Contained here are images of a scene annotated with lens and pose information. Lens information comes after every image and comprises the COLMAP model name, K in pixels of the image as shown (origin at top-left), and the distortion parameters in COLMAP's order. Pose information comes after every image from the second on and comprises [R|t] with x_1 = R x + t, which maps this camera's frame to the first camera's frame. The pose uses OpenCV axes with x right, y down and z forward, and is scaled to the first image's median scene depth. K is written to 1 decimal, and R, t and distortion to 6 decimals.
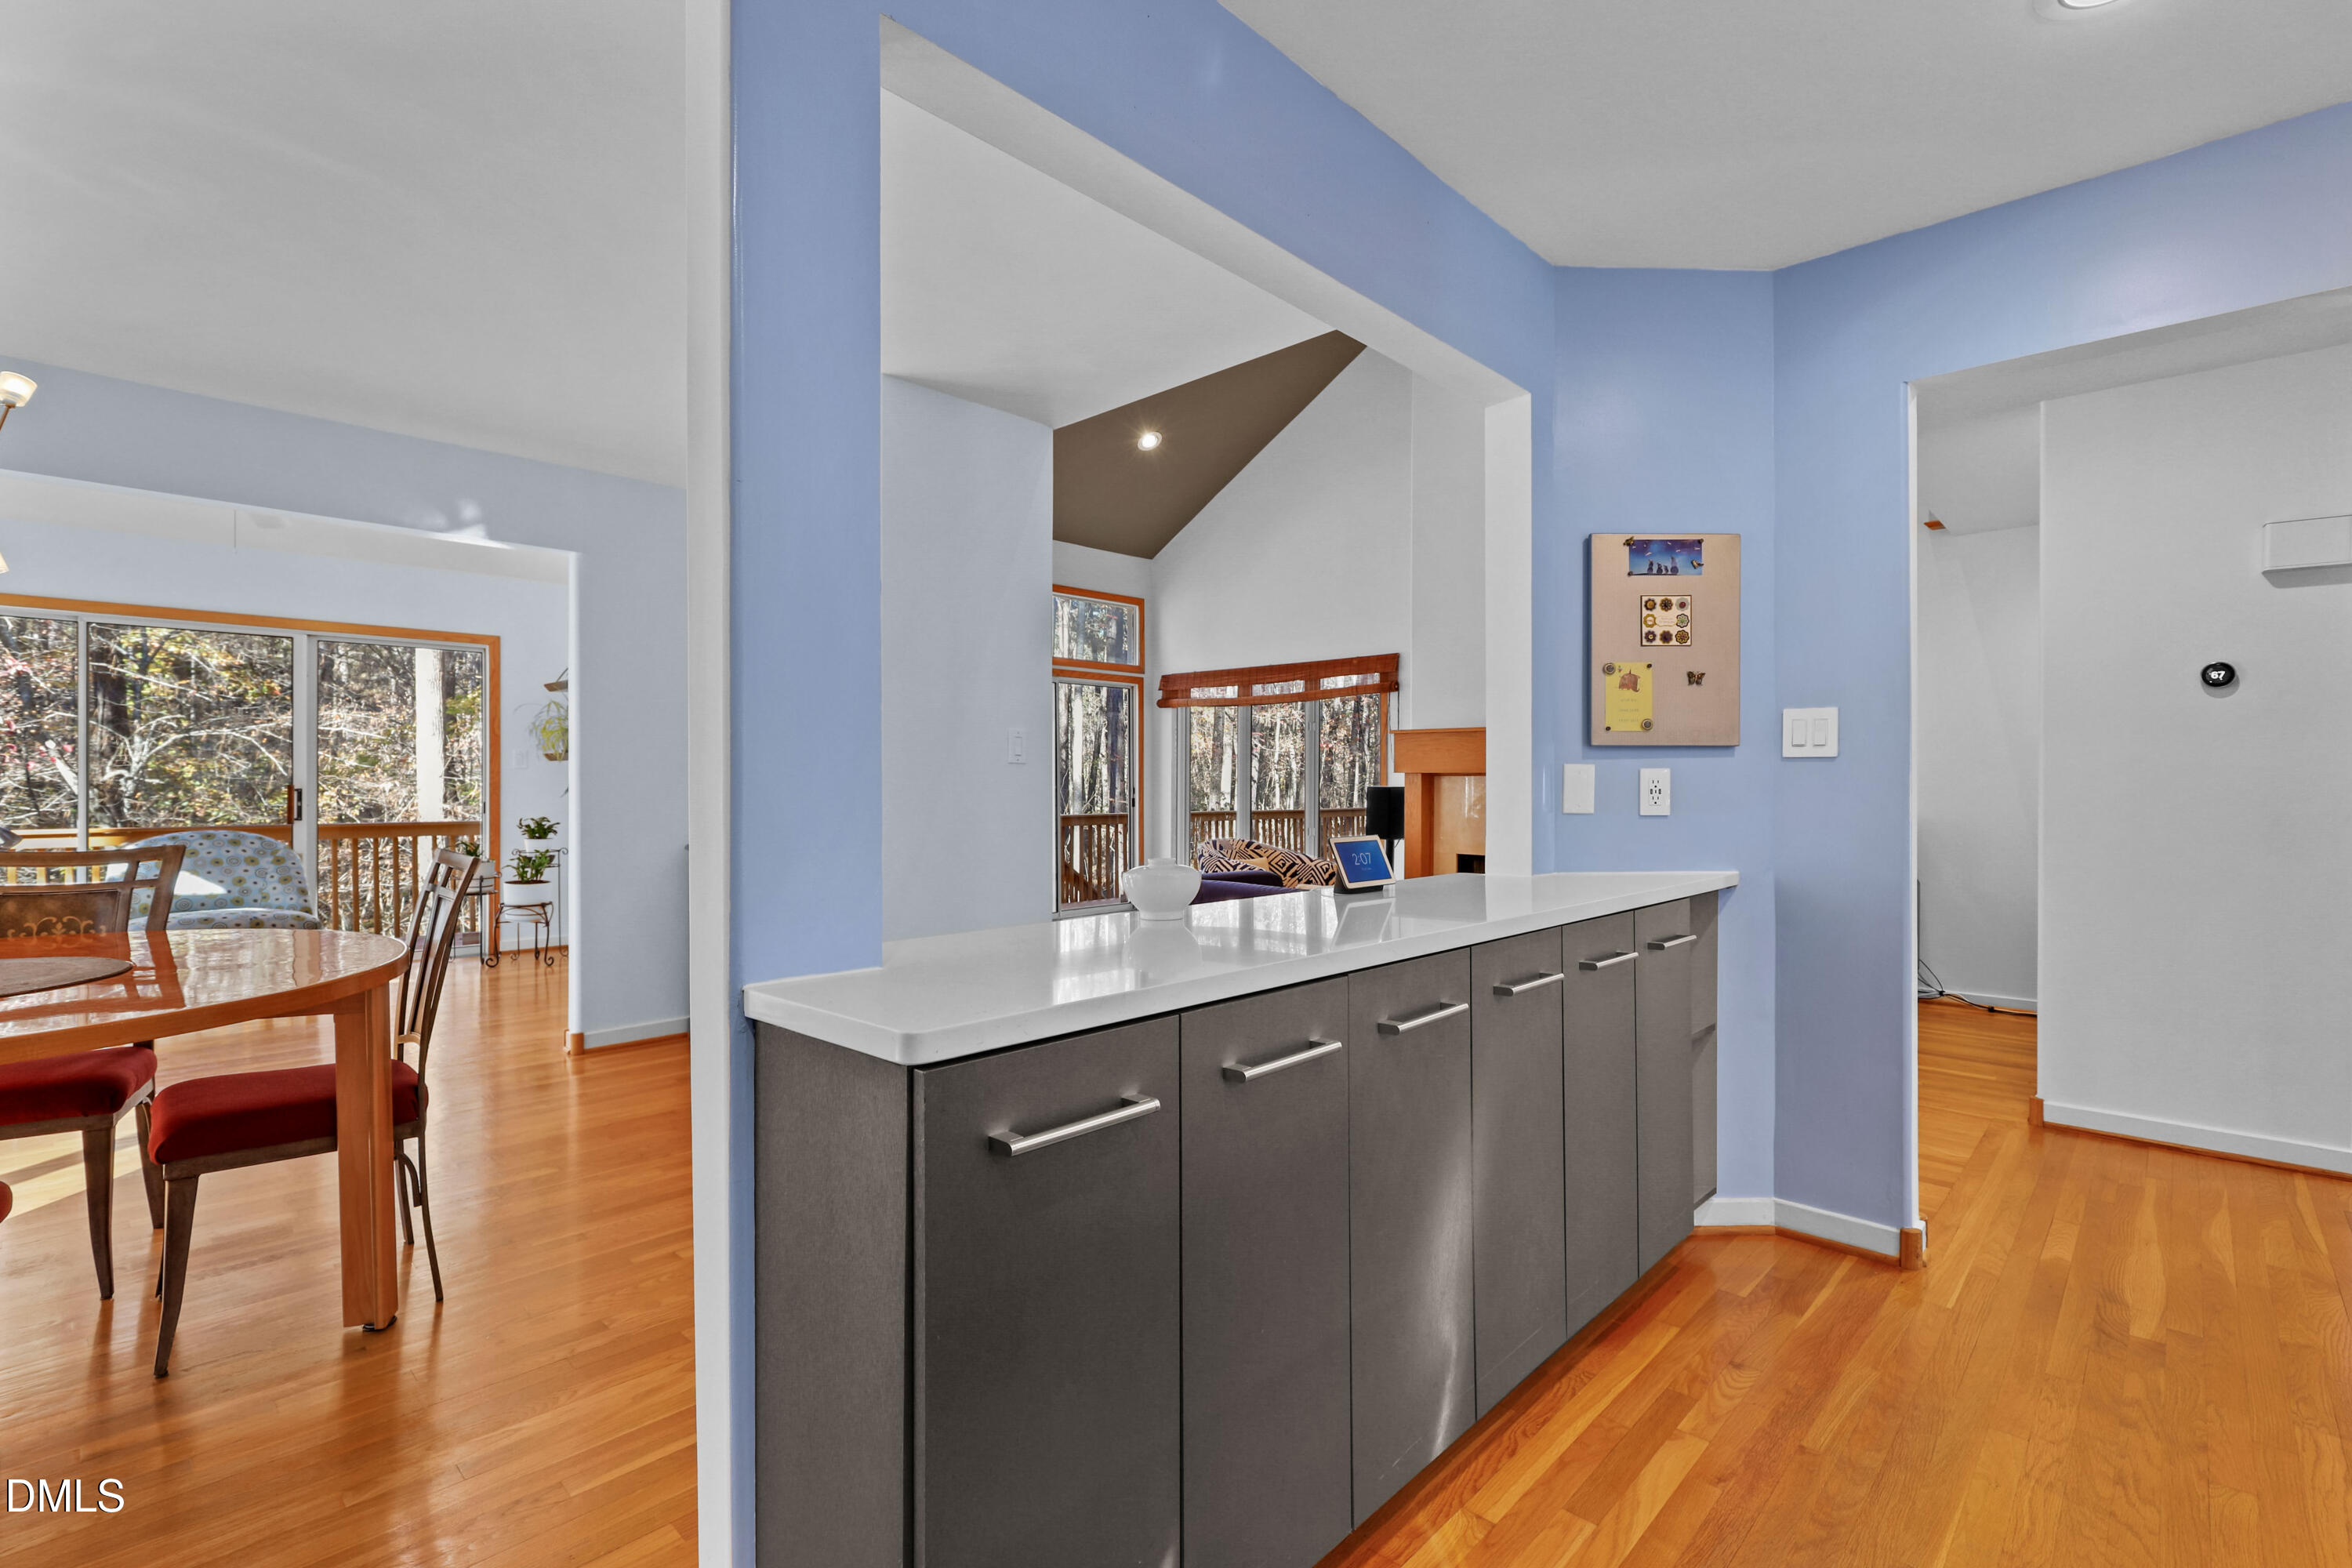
lens RADIAL K [[1075.7, 0, 1178.6], [0, 1075.7, 794.6], [0, 0, 1]] dist [-0.000250, 0.000710]
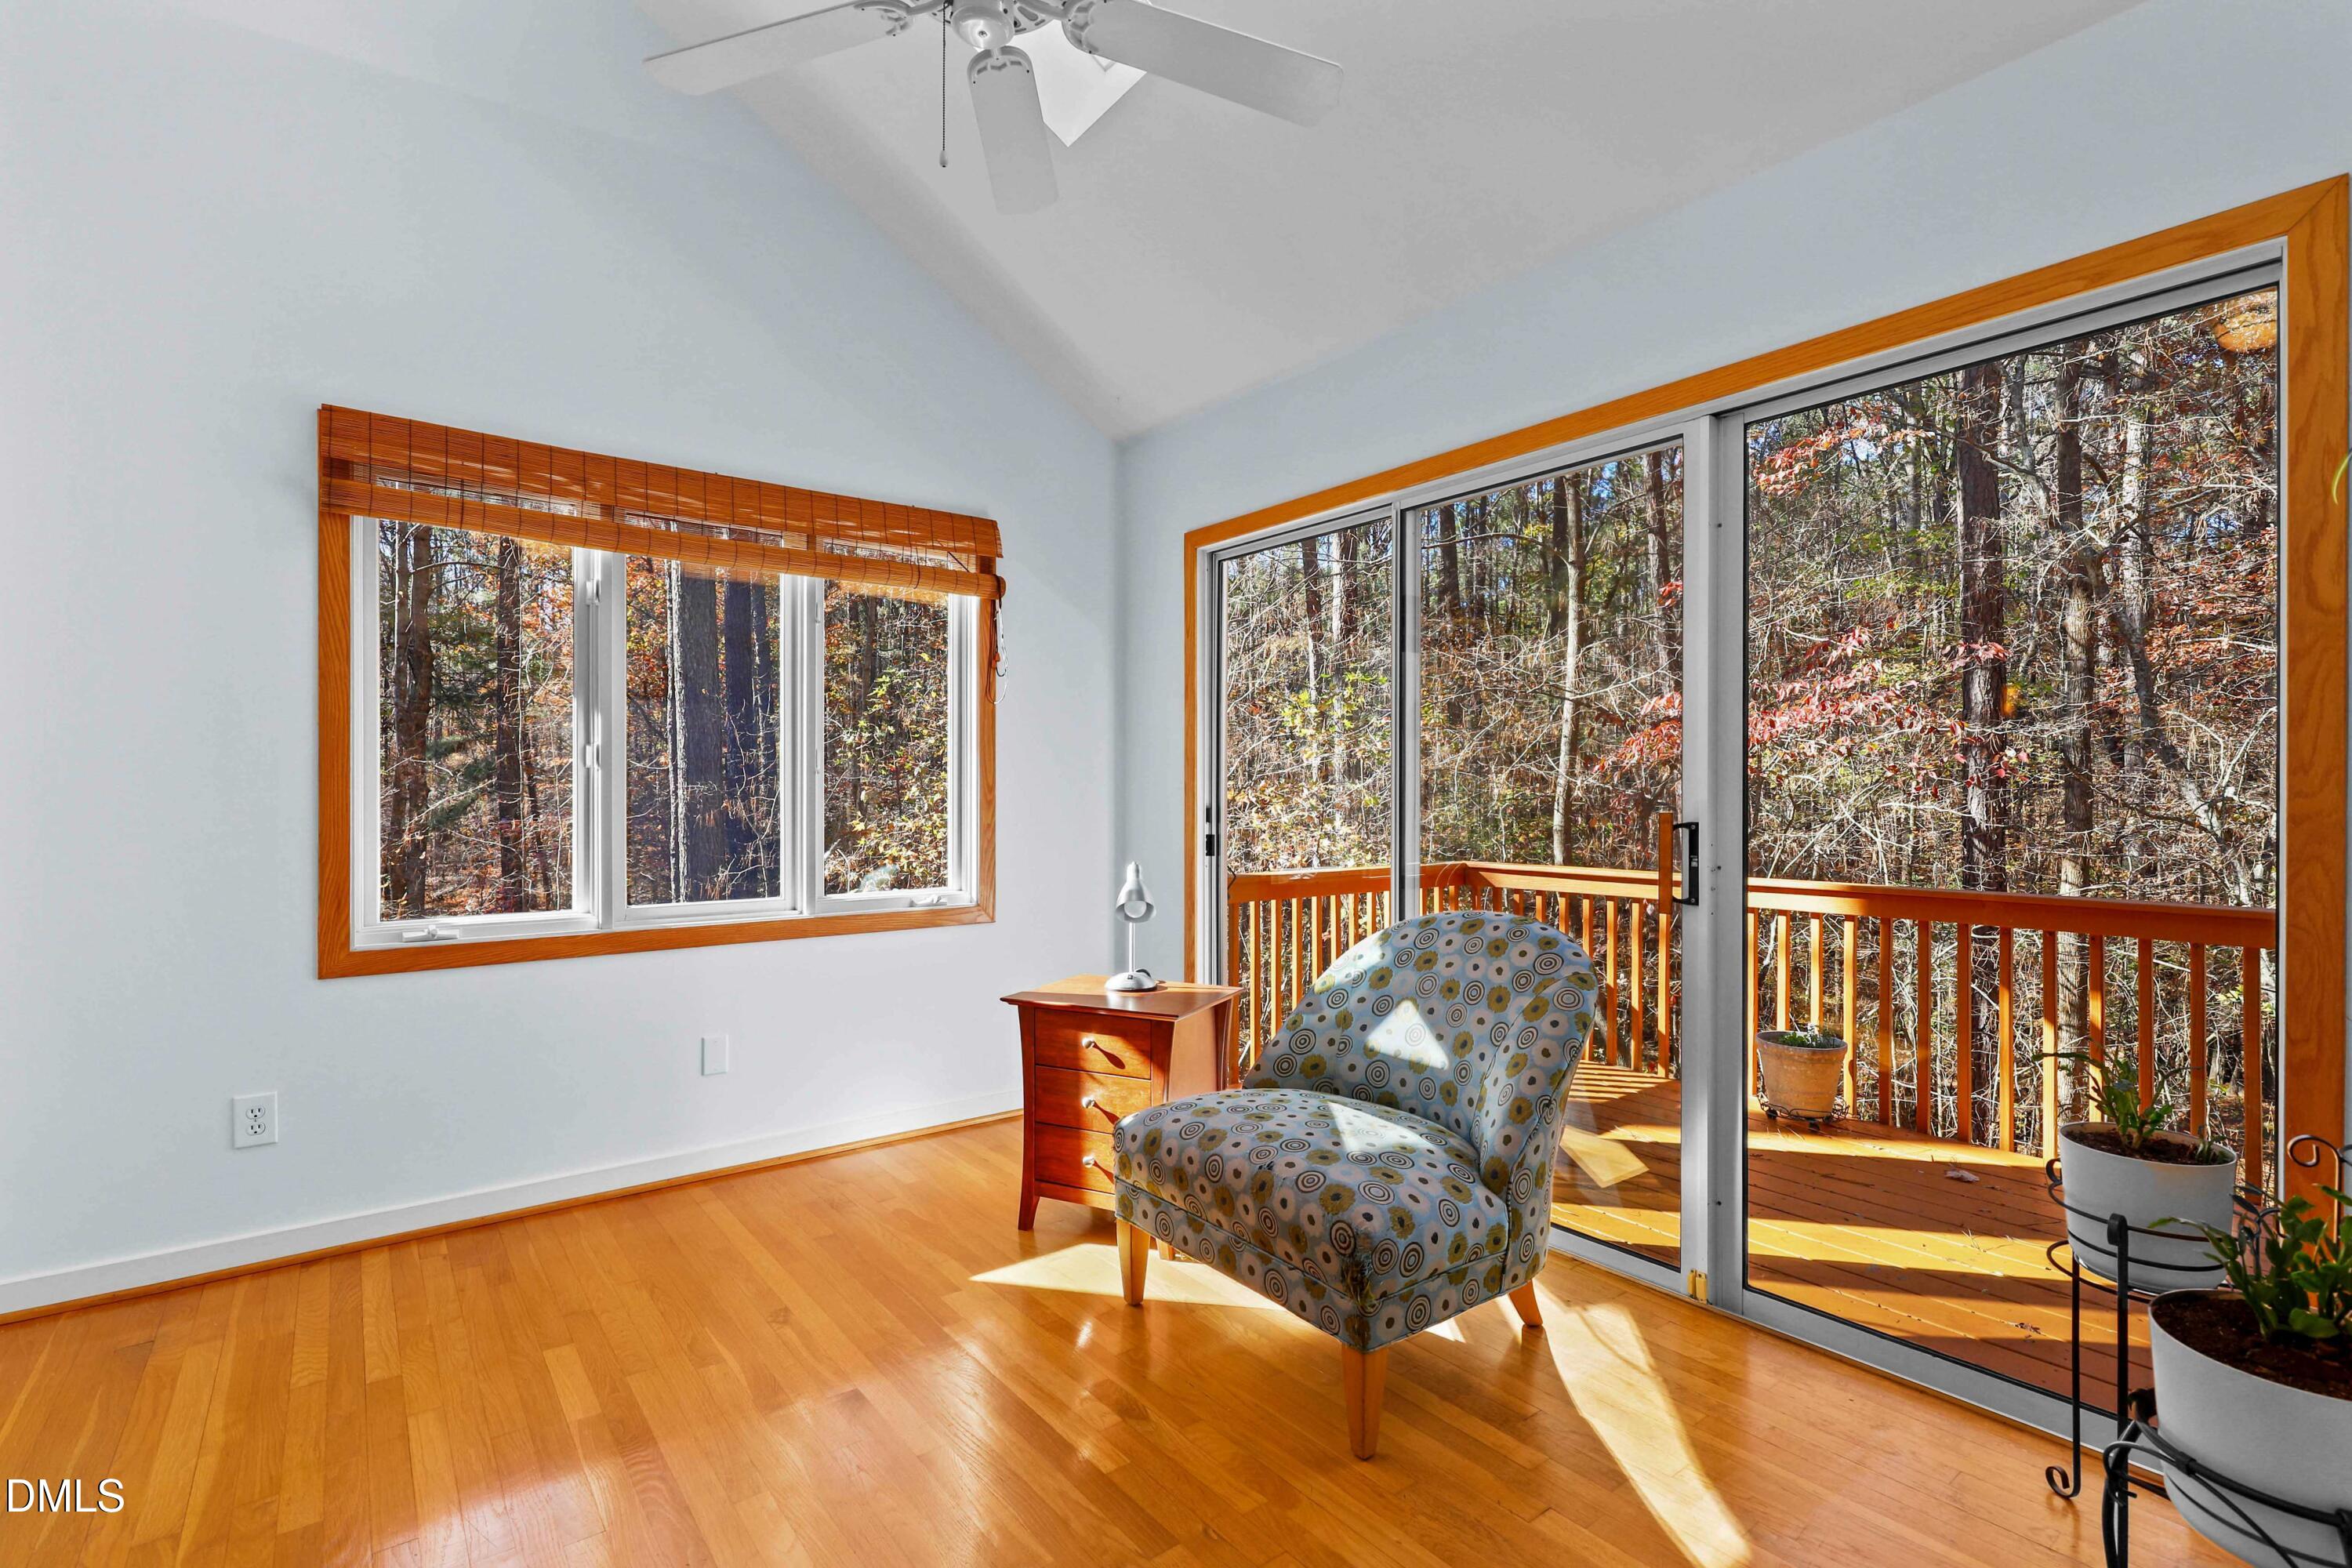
lens RADIAL K [[1100.4, 0, 1173.7], [0, 1100.4, 756.6], [0, 0, 1]] dist [0.002018, 0.000062]
pose [[-0.149053, -0.026524, -0.988473, -0.428994], [-0.012285, 0.999613, -0.024971, -0.019273], [0.988753, 0.008421, -0.149321, 0.949539]]
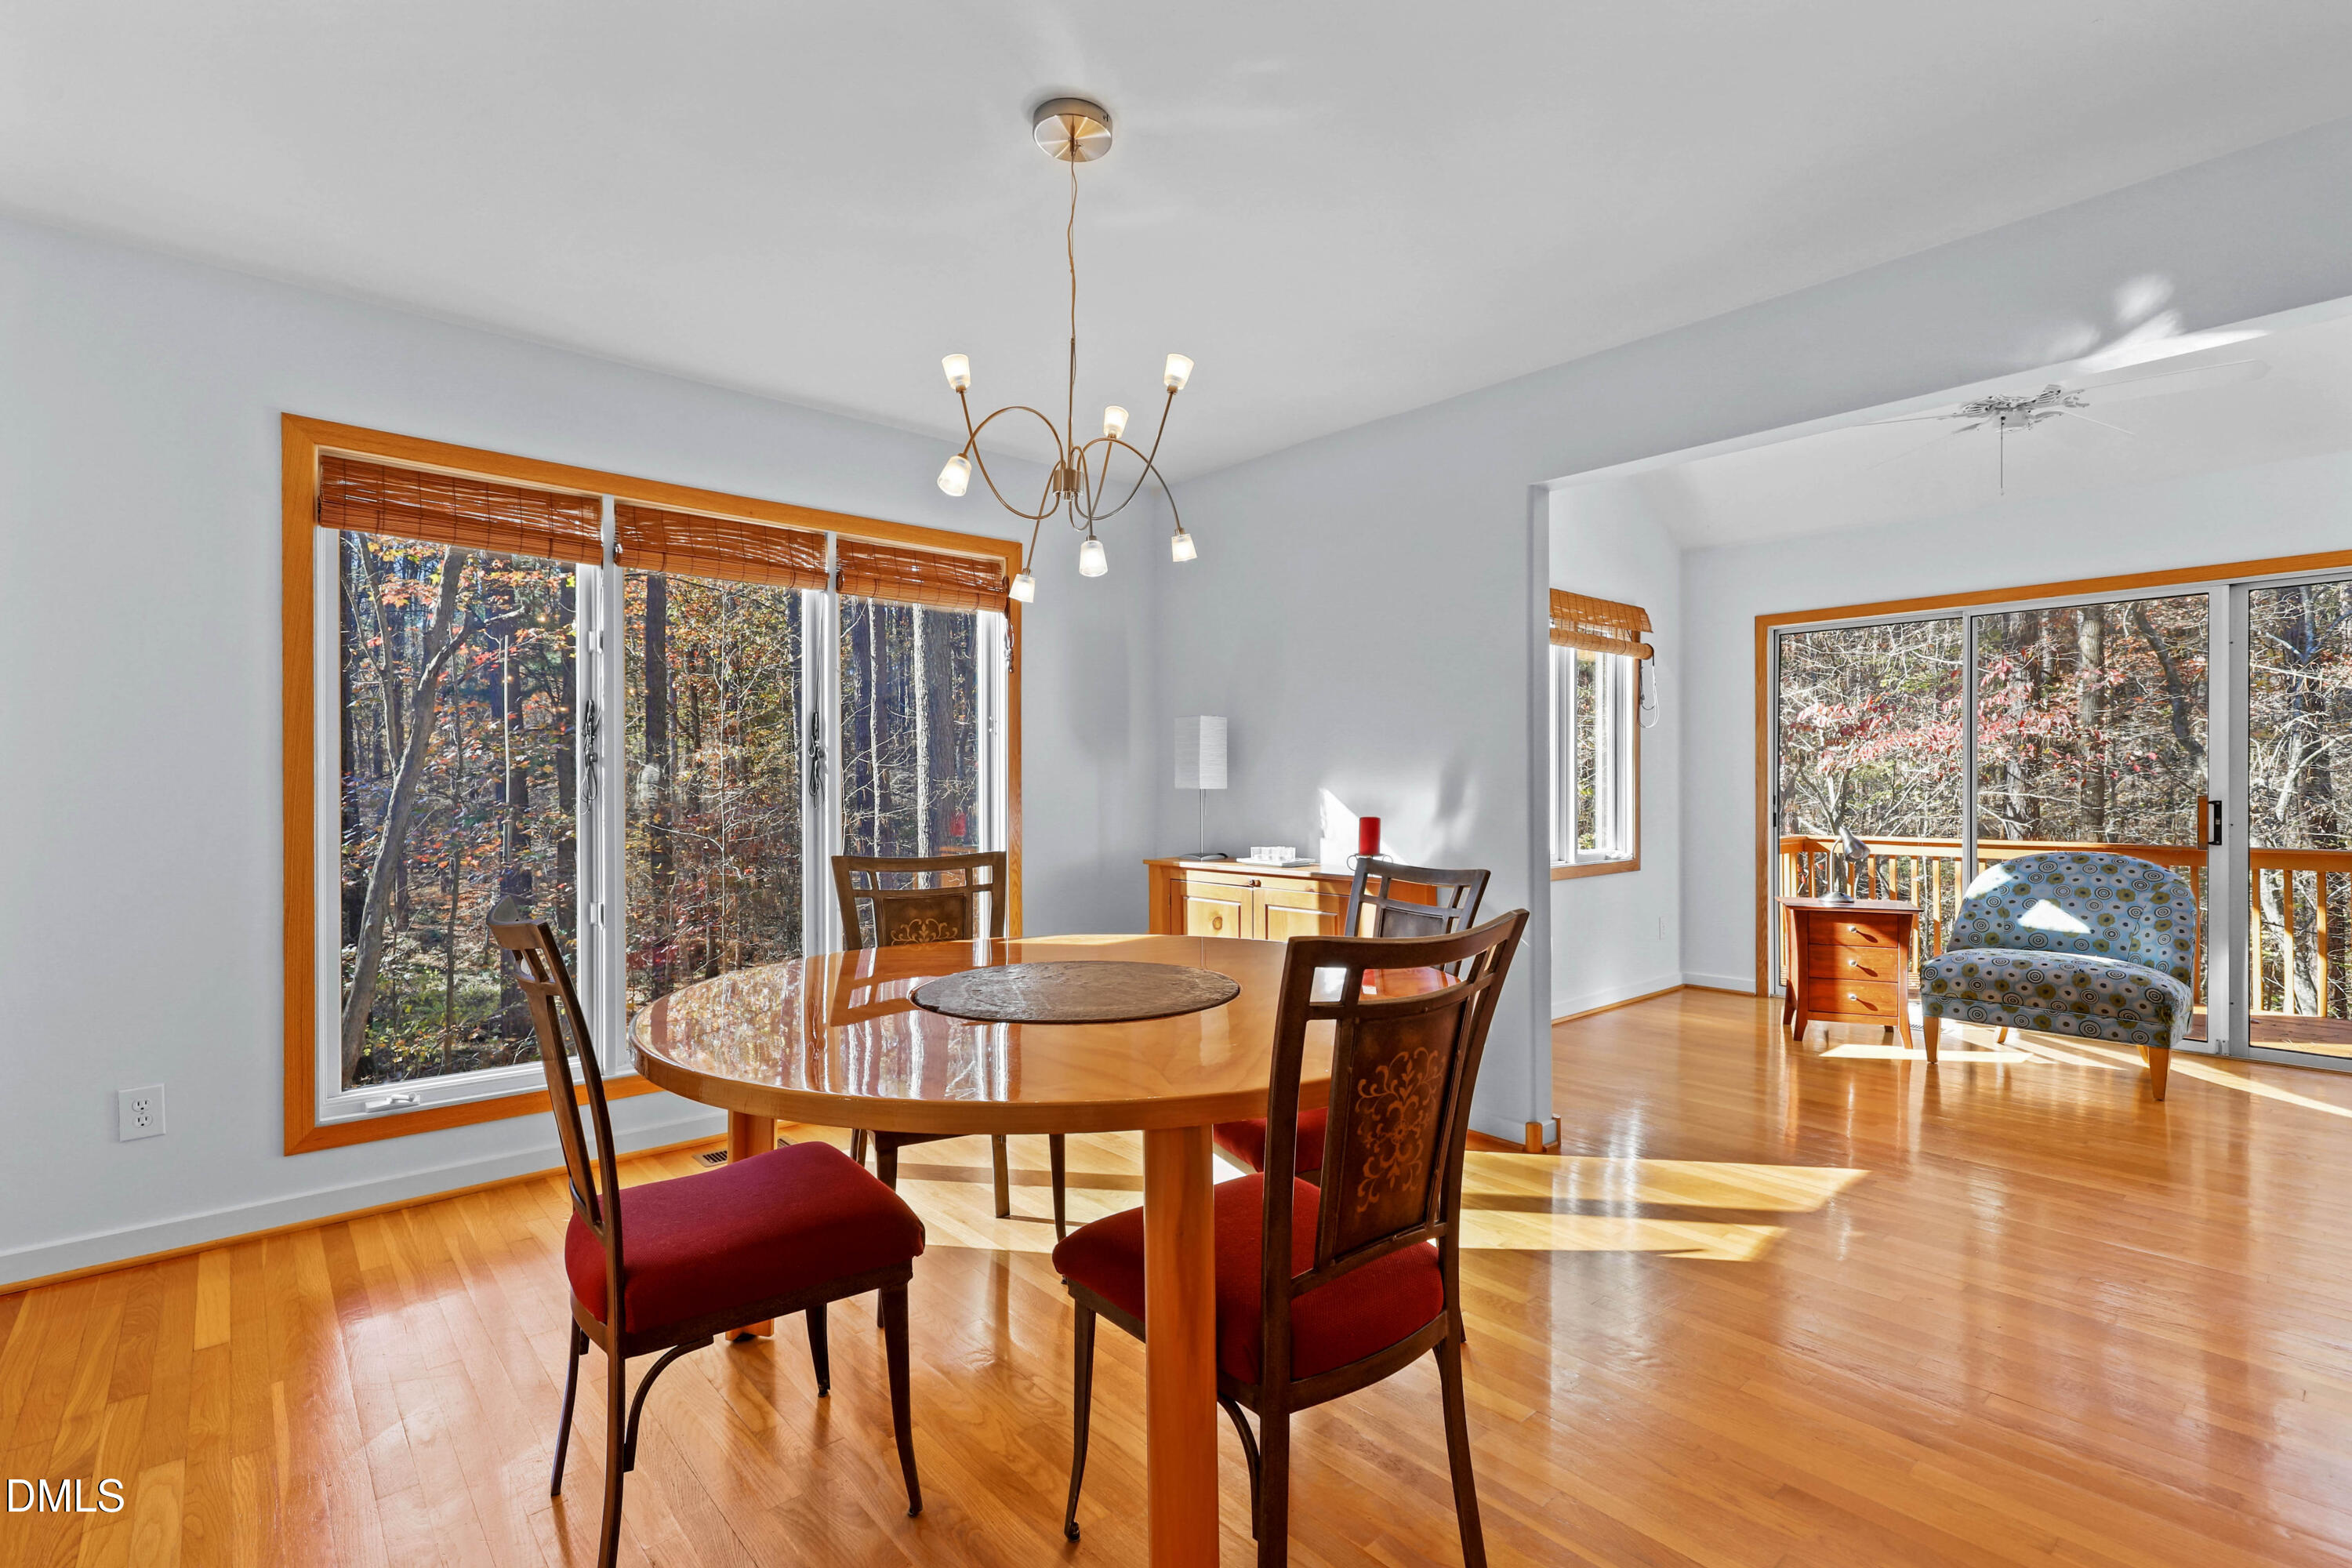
lens RADIAL K [[1075.7, 0, 1178.6], [0, 1075.7, 794.6], [0, 0, 1]] dist [-0.000250, 0.000710]
pose [[-0.082372, 0.000436, -0.996602, -0.047761], [-0.012134, 0.999925, 0.001440, -0.002409], [0.996528, 0.012211, -0.082361, 0.397425]]
